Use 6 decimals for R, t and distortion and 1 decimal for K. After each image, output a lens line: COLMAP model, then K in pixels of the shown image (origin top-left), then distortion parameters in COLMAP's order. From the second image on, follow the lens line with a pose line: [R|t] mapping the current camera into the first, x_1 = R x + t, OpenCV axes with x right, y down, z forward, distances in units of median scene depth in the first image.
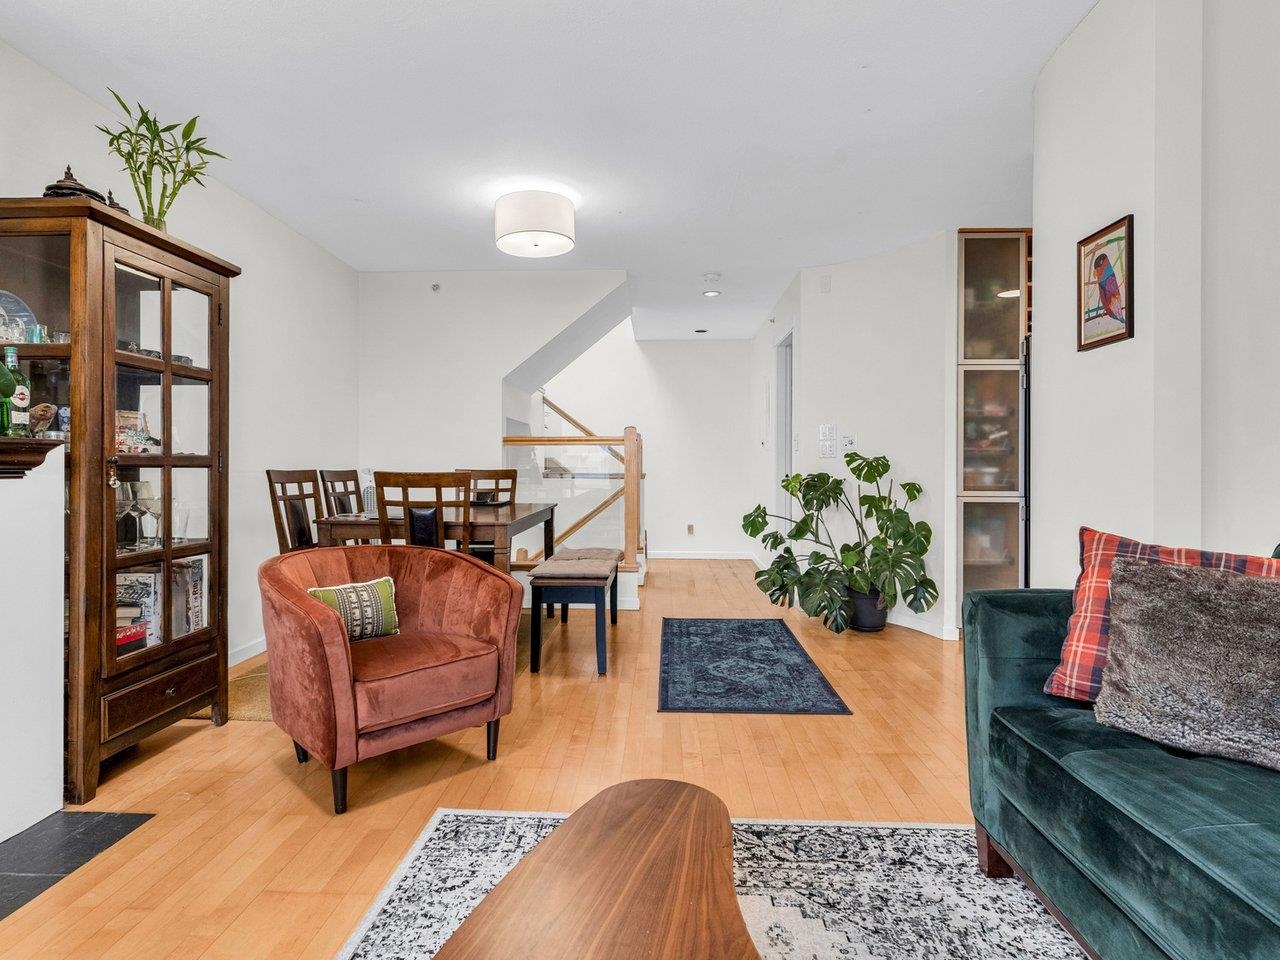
lens RADIAL K [[609.4, 0, 638.6], [0, 609.4, 474.0], [0, 0, 1]] dist [-0.000376, -0.000766]
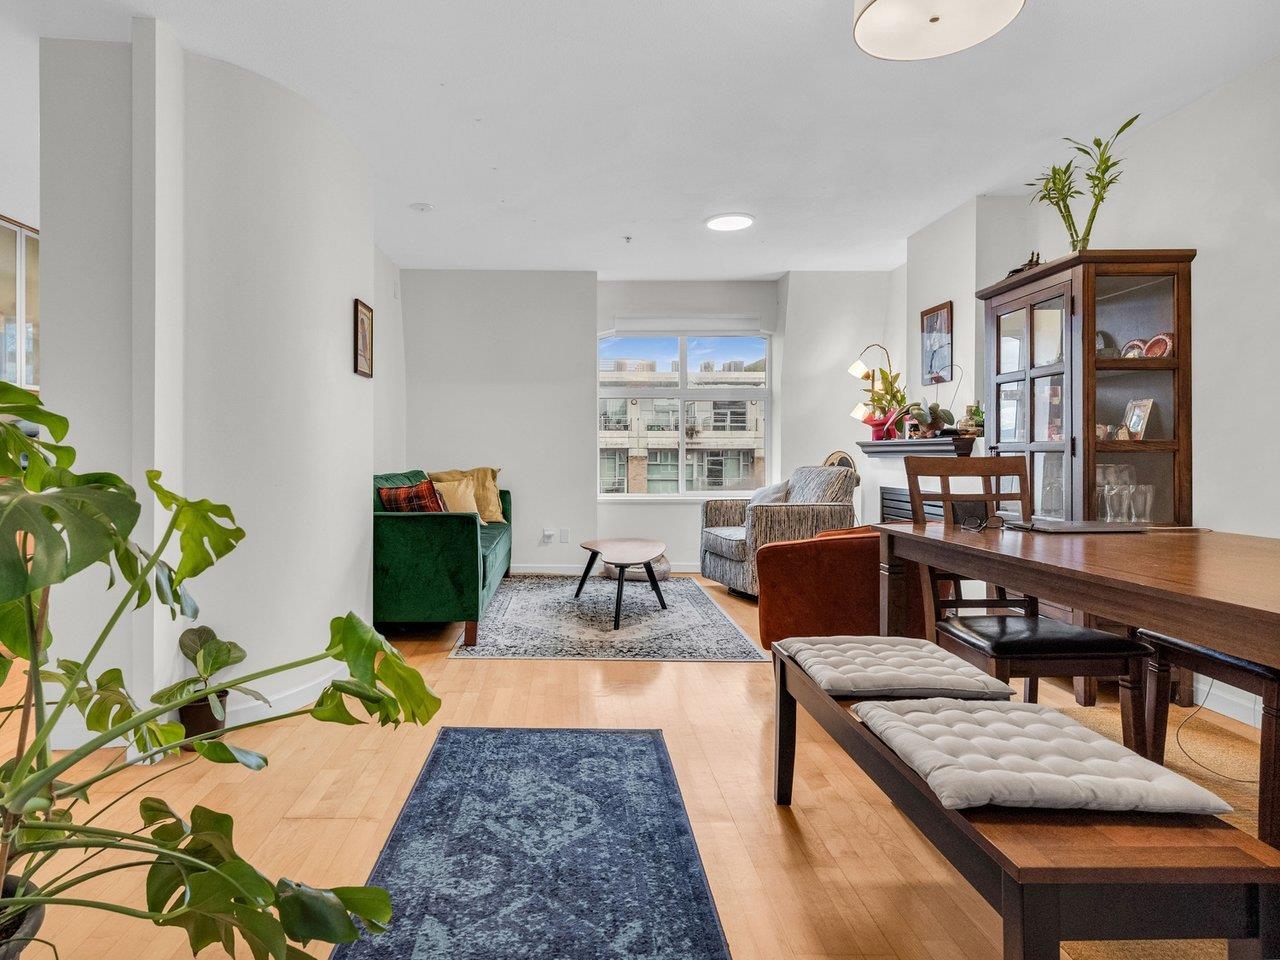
lens RADIAL K [[609.4, 0, 638.6], [0, 609.4, 474.0], [0, 0, 1]] dist [-0.000376, -0.000766]
pose [[-0.988427, 0.002472, -0.151678, 0.157529], [-0.004045, 0.999082, 0.042645, -0.011167], [0.151644, 0.042765, -0.987510, 1.488192]]
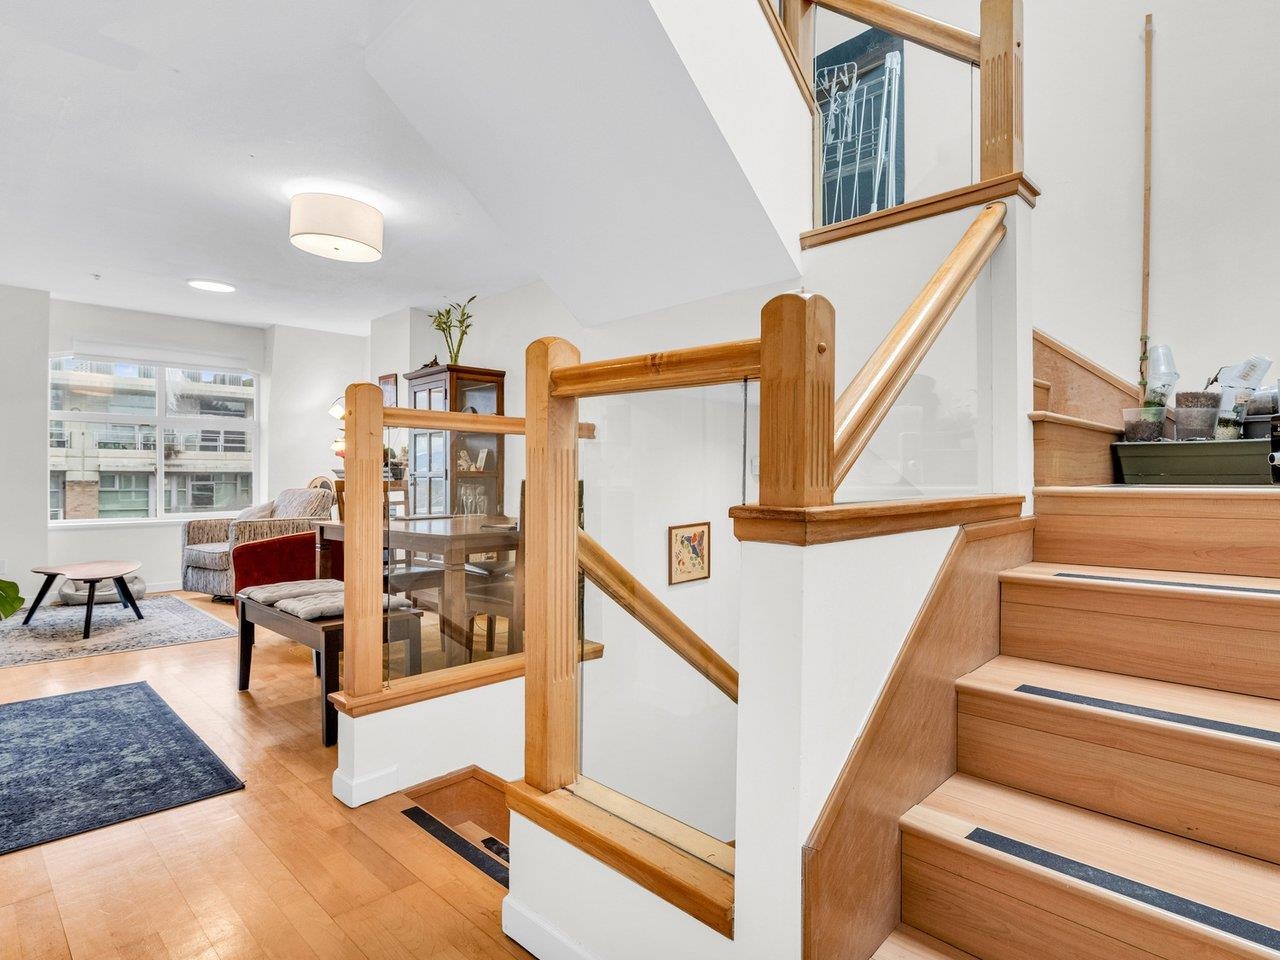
lens RADIAL K [[609.4, 0, 638.6], [0, 609.4, 474.0], [0, 0, 1]] dist [-0.000376, -0.000766]
pose [[-0.624266, -0.008562, -0.781165, 0.292259], [-0.010346, 0.999943, -0.002691, -0.017109], [0.781143, 0.006402, -0.624319, 2.010192]]
